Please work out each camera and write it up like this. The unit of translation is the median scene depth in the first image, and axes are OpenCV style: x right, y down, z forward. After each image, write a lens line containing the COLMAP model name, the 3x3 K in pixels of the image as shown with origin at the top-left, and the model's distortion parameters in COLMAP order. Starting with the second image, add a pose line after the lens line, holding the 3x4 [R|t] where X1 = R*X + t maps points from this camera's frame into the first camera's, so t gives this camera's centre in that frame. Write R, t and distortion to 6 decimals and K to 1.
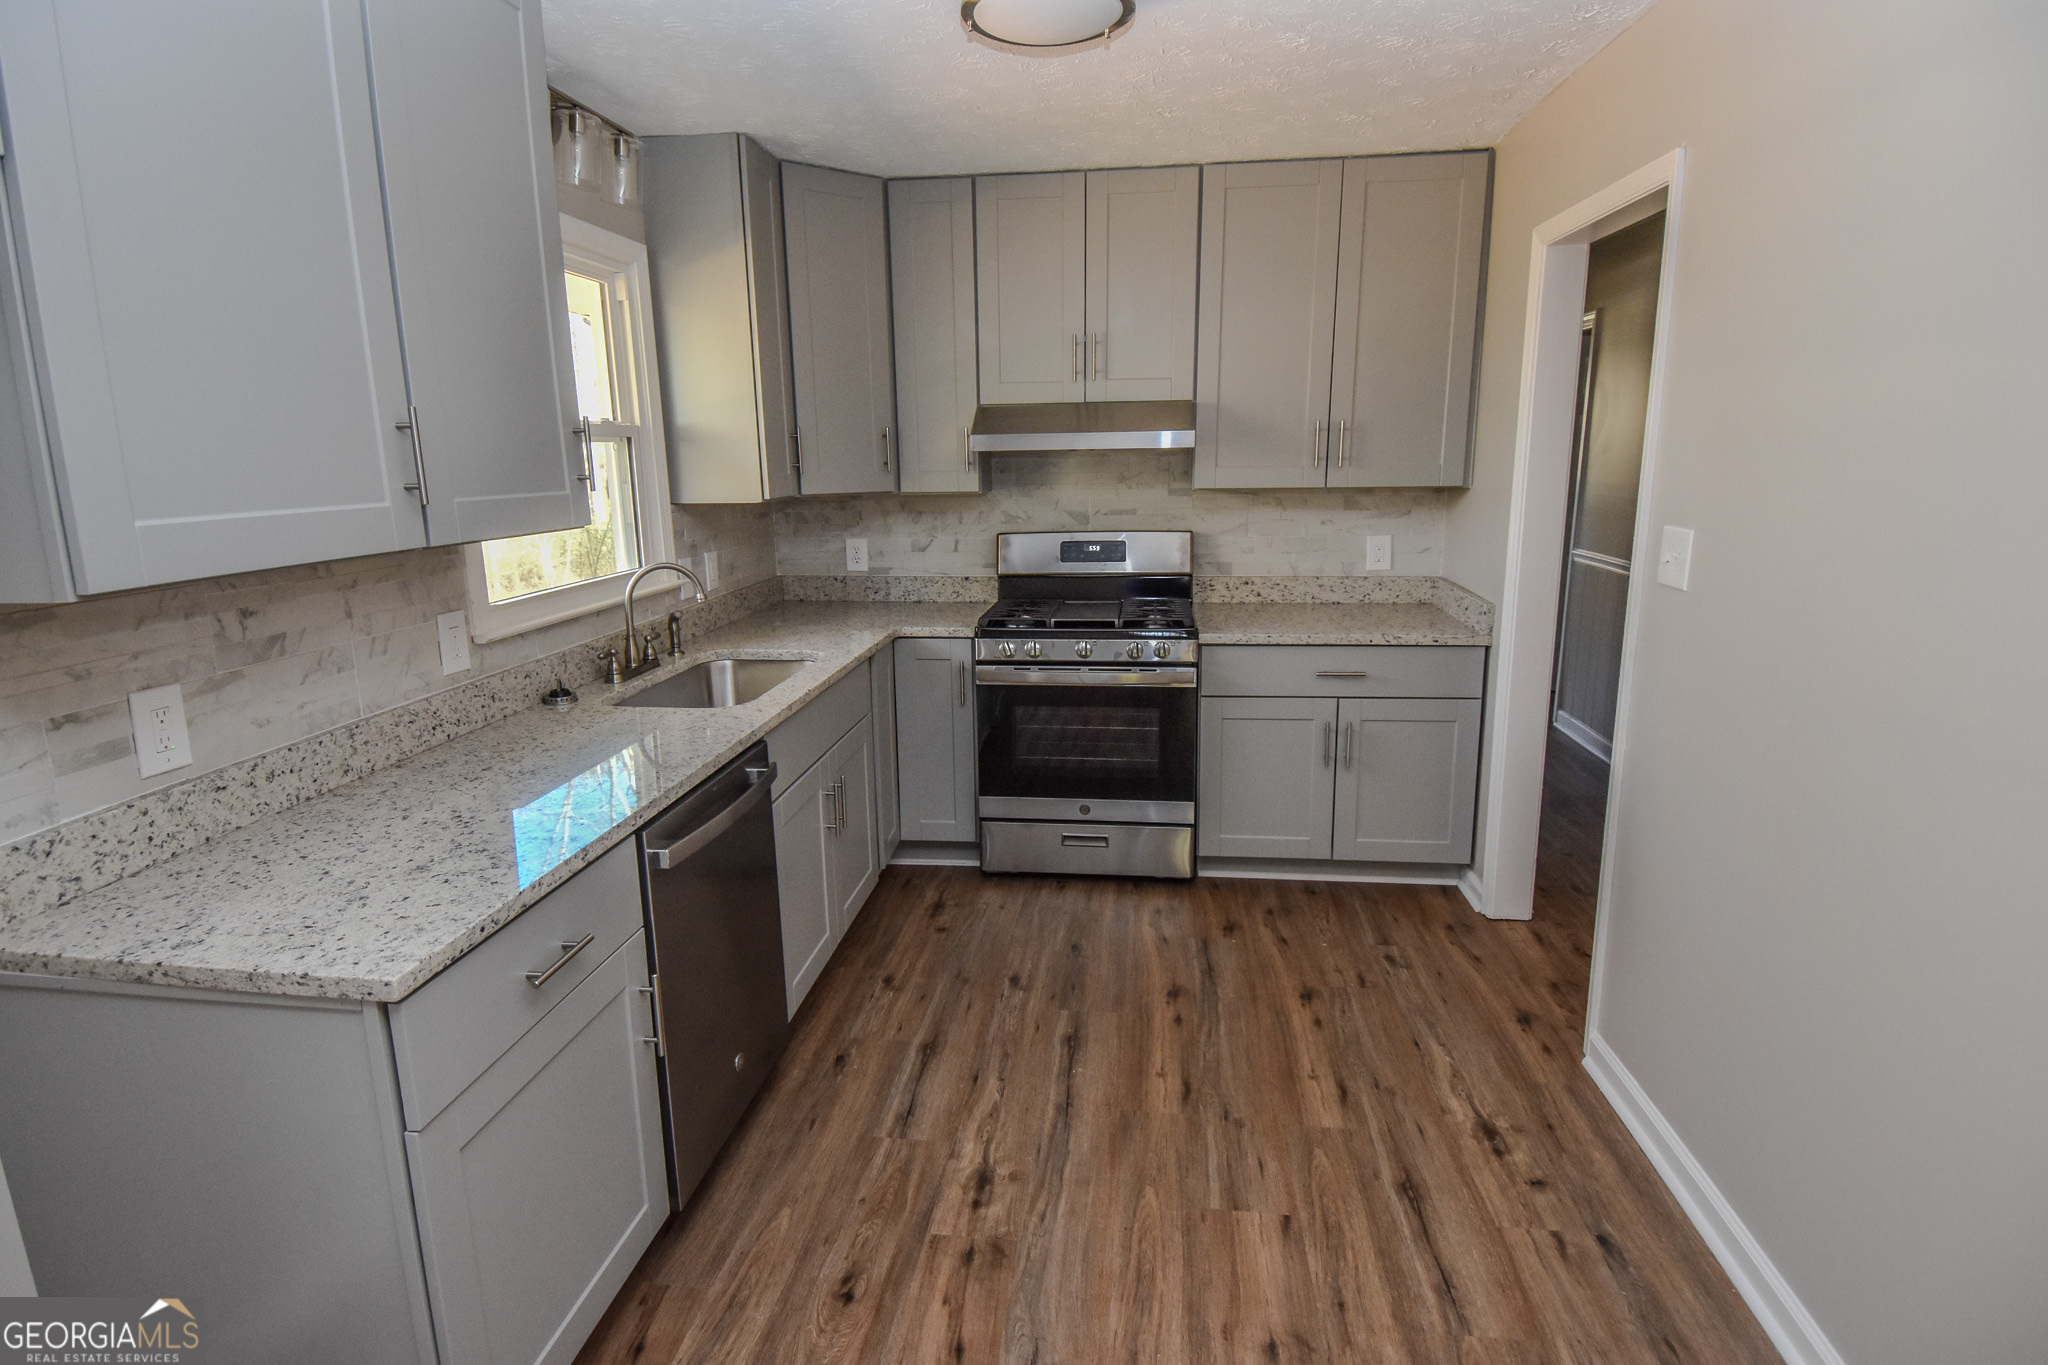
lens RADIAL K [[1064.7, 0, 1013.9], [0, 1064.7, 675.1], [0, 0, 1]] dist [0.059589, -0.062065]
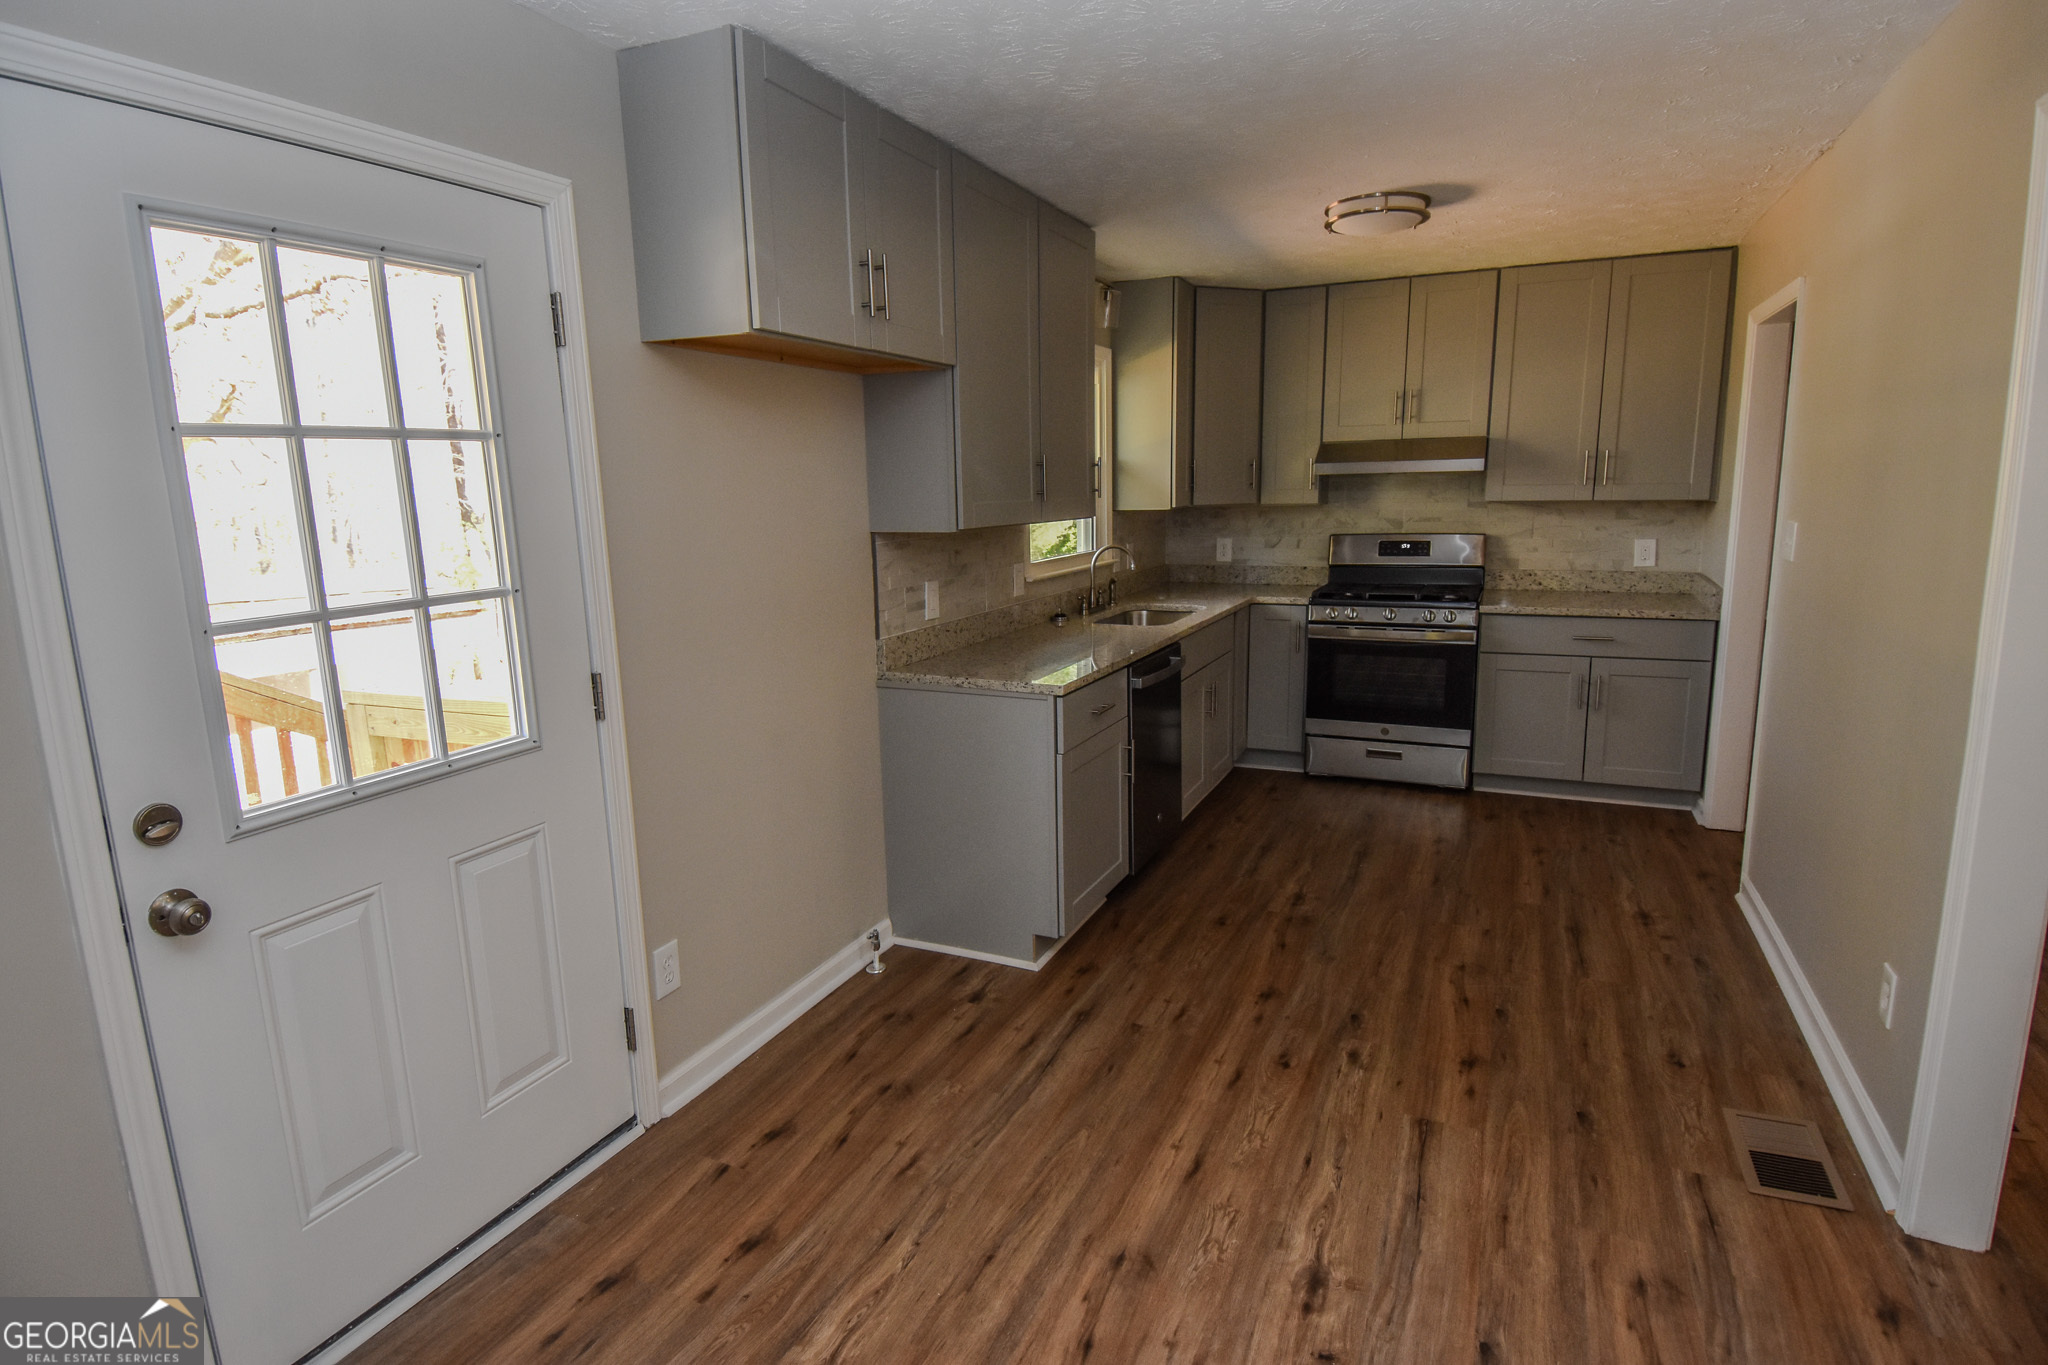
lens RADIAL K [[1064.7, 0, 1013.9], [0, 1064.7, 675.1], [0, 0, 1]] dist [0.059589, -0.062065]
pose [[0.953505, 0.052256, -0.296813, 0.017370], [-0.059612, 0.998097, -0.015779, 0.111466], [0.295424, 0.032739, 0.954805, -0.510678]]
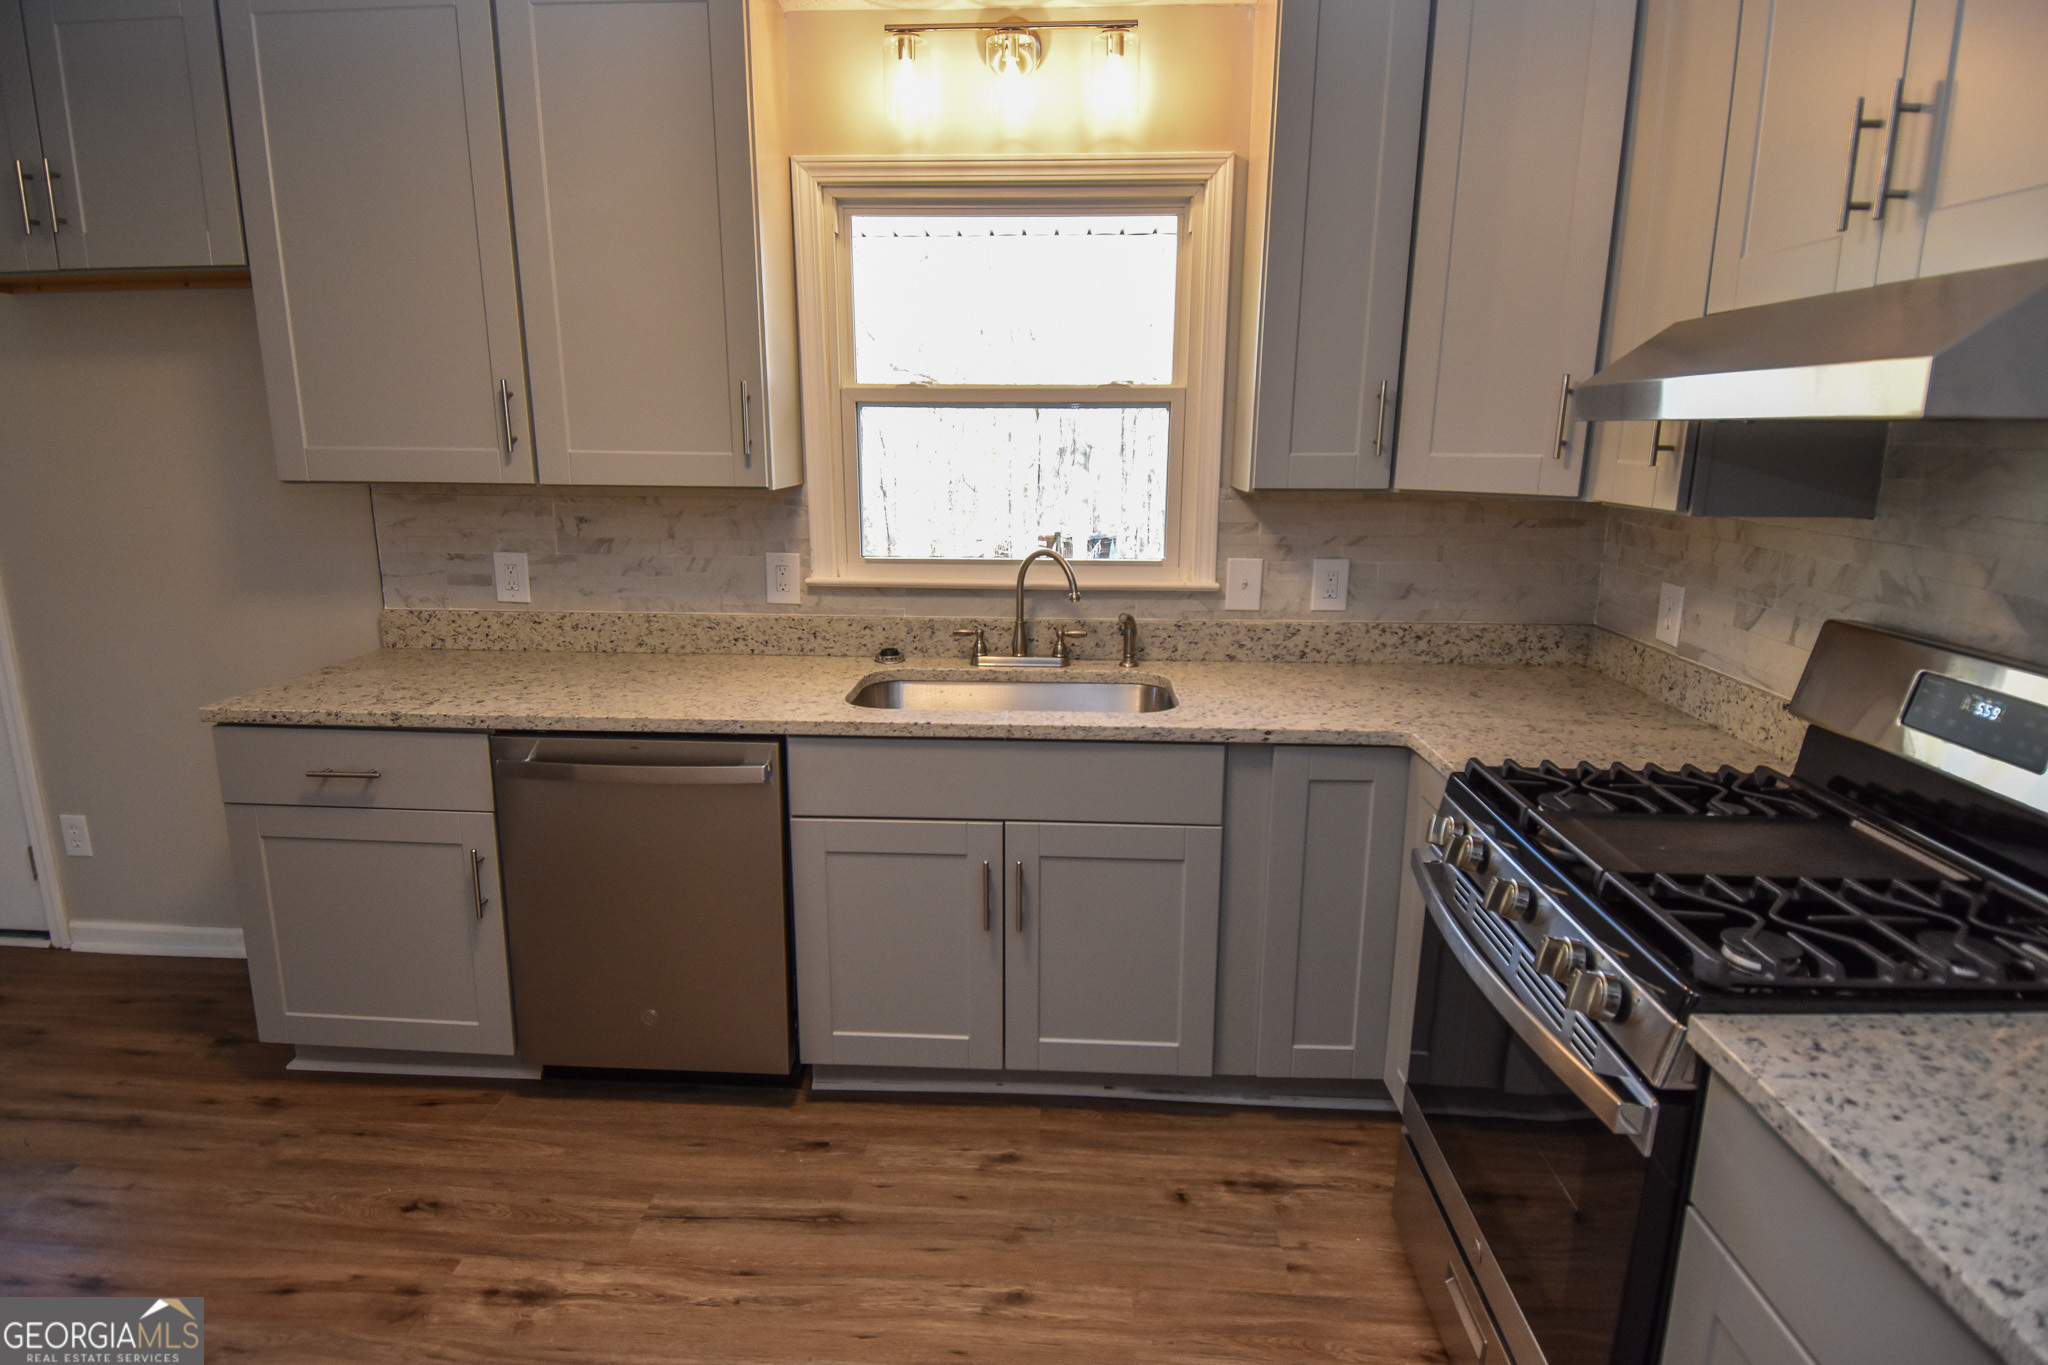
lens RADIAL K [[1064.7, 0, 1013.9], [0, 1064.7, 675.1], [0, 0, 1]] dist [0.059589, -0.062065]
pose [[0.070966, 0.237837, -0.968709, 0.454617], [-0.212578, 0.952453, 0.218273, -0.164053], [0.974564, 0.190437, 0.118151, 0.771014]]
